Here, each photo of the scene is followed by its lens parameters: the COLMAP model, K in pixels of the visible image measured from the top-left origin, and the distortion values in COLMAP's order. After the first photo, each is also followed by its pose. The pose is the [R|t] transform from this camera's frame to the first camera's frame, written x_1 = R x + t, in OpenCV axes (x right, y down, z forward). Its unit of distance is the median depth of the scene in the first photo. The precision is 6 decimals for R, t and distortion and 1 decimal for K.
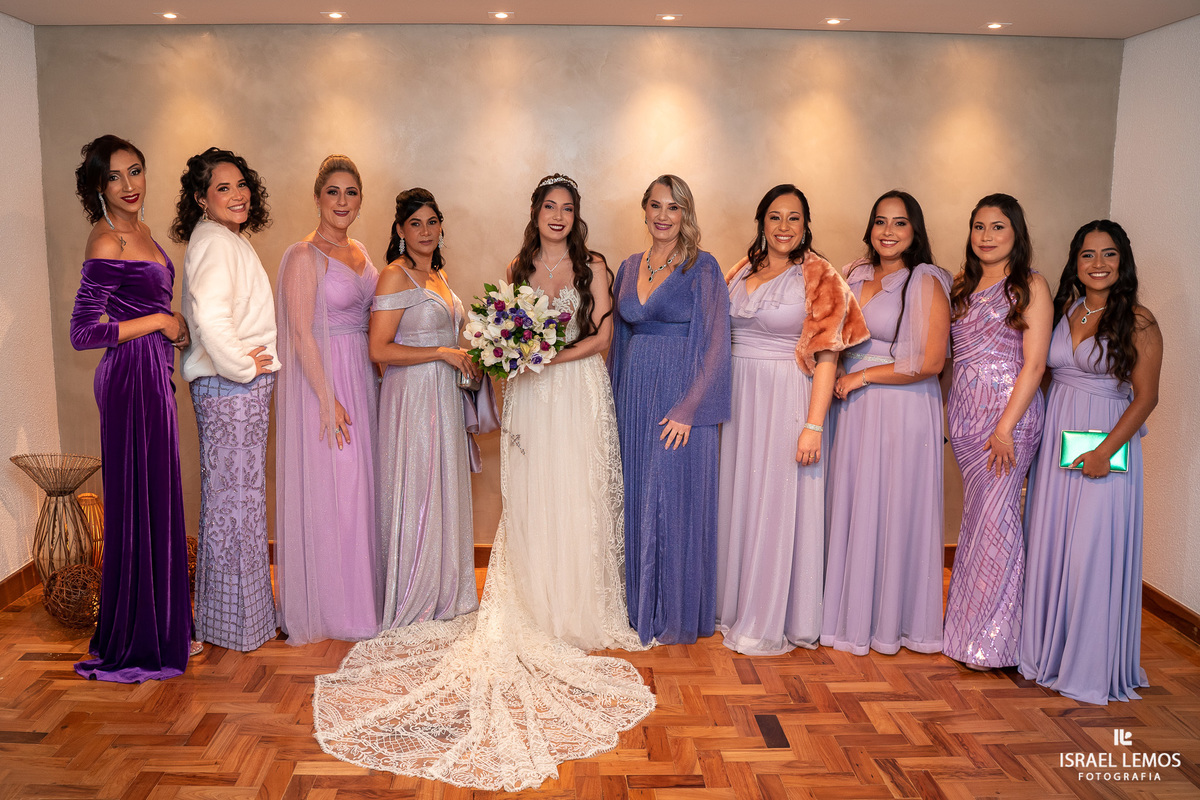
lens RADIAL K [[1026.5, 0, 570.0], [0, 1026.5, 392.8], [0, 0, 1]] dist [-0.133692, 0.125215]
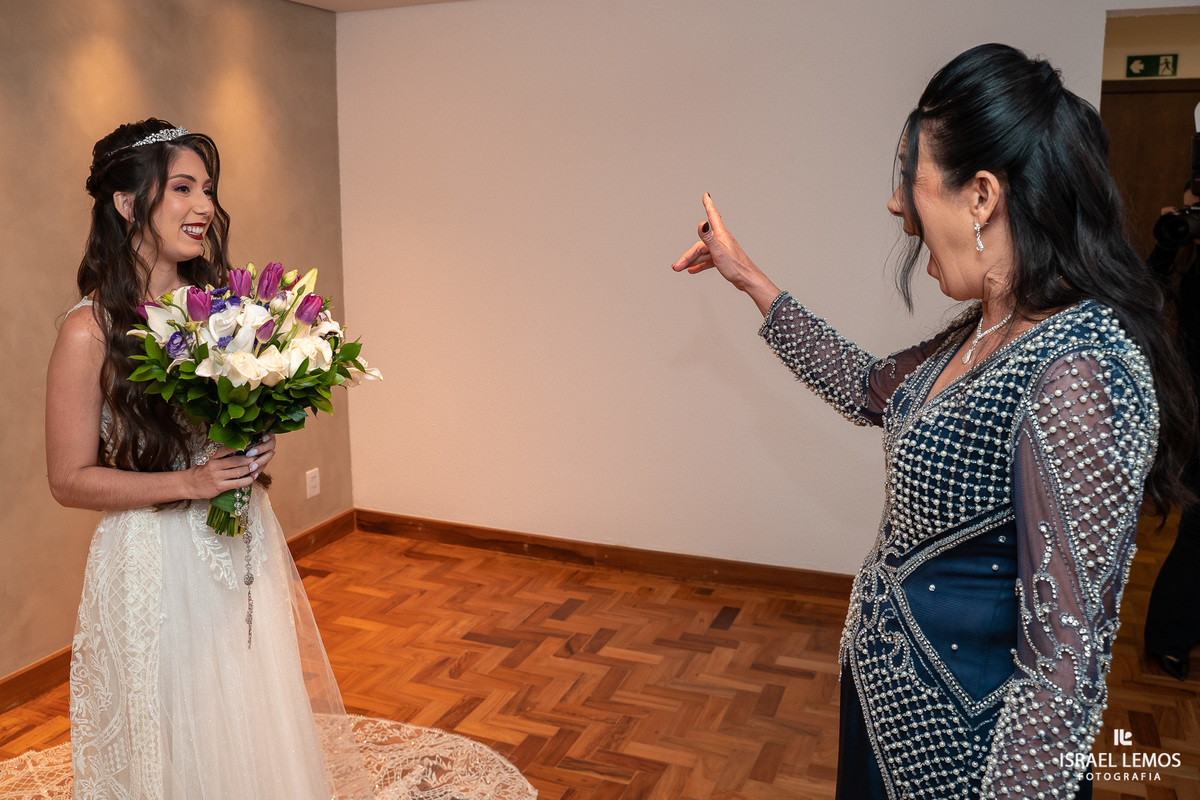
lens RADIAL K [[1026.5, 0, 570.0], [0, 1026.5, 392.8], [0, 0, 1]] dist [-0.133692, 0.125215]
pose [[0.393238, -0.187963, 0.900019, -0.467641], [0.148095, 0.979048, 0.139762, -0.113827], [-0.907431, 0.078329, 0.412835, 0.525159]]
